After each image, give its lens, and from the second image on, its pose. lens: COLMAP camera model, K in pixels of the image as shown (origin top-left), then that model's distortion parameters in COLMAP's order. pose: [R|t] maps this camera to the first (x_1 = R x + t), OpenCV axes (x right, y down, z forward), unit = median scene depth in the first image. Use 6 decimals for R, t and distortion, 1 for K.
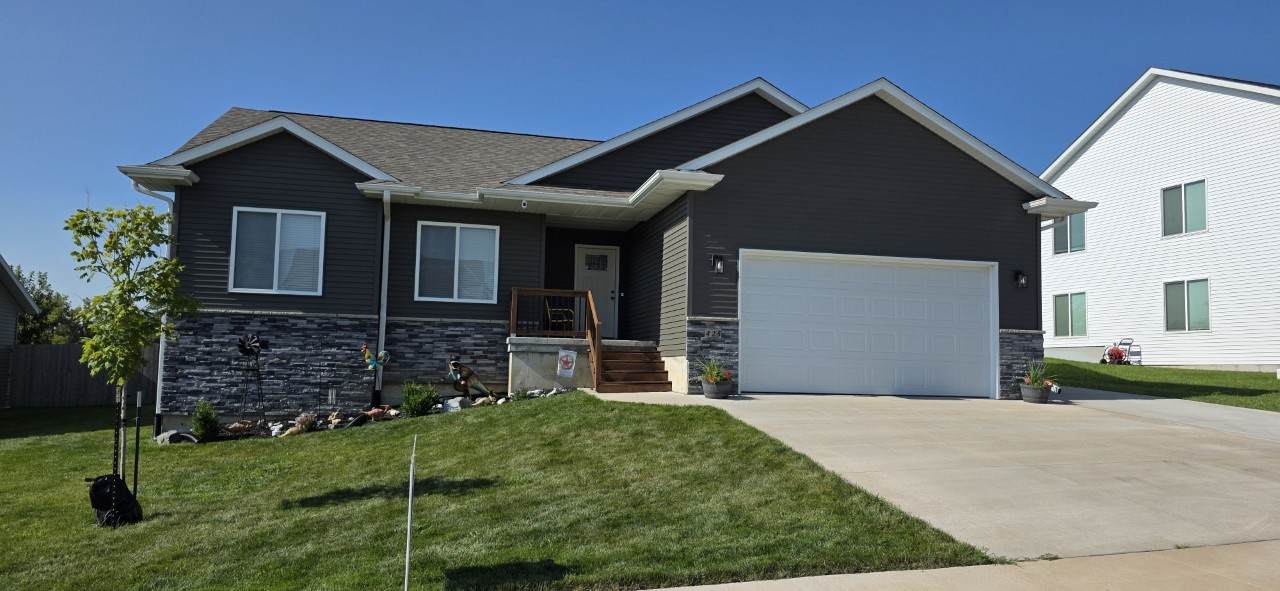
lens RADIAL K [[844.7, 0, 636.9], [0, 844.7, 298.9], [0, 0, 1]] dist [0.040323, -0.015111]
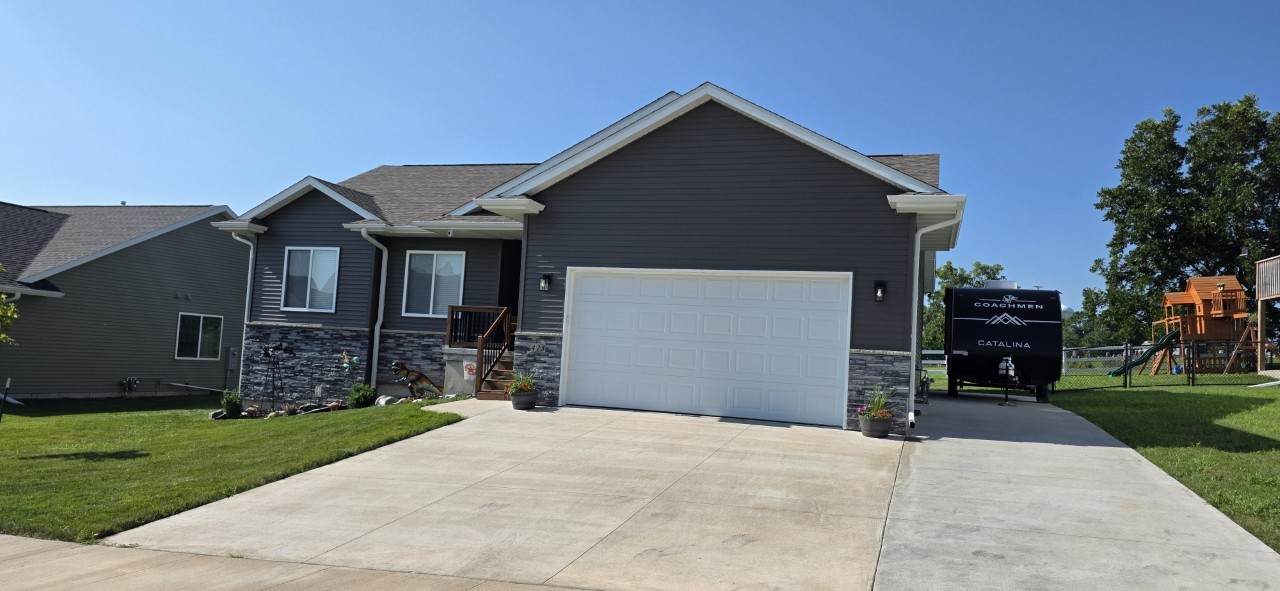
lens RADIAL K [[844.7, 0, 641.0], [0, 844.7, 298.5], [0, 0, 1]] dist [0.040323, -0.015111]
pose [[0.852584, -0.011396, -0.522466, 0.695030], [0.005342, 0.999900, -0.013092, -0.005839], [0.522563, 0.008371, 0.852560, 0.148496]]
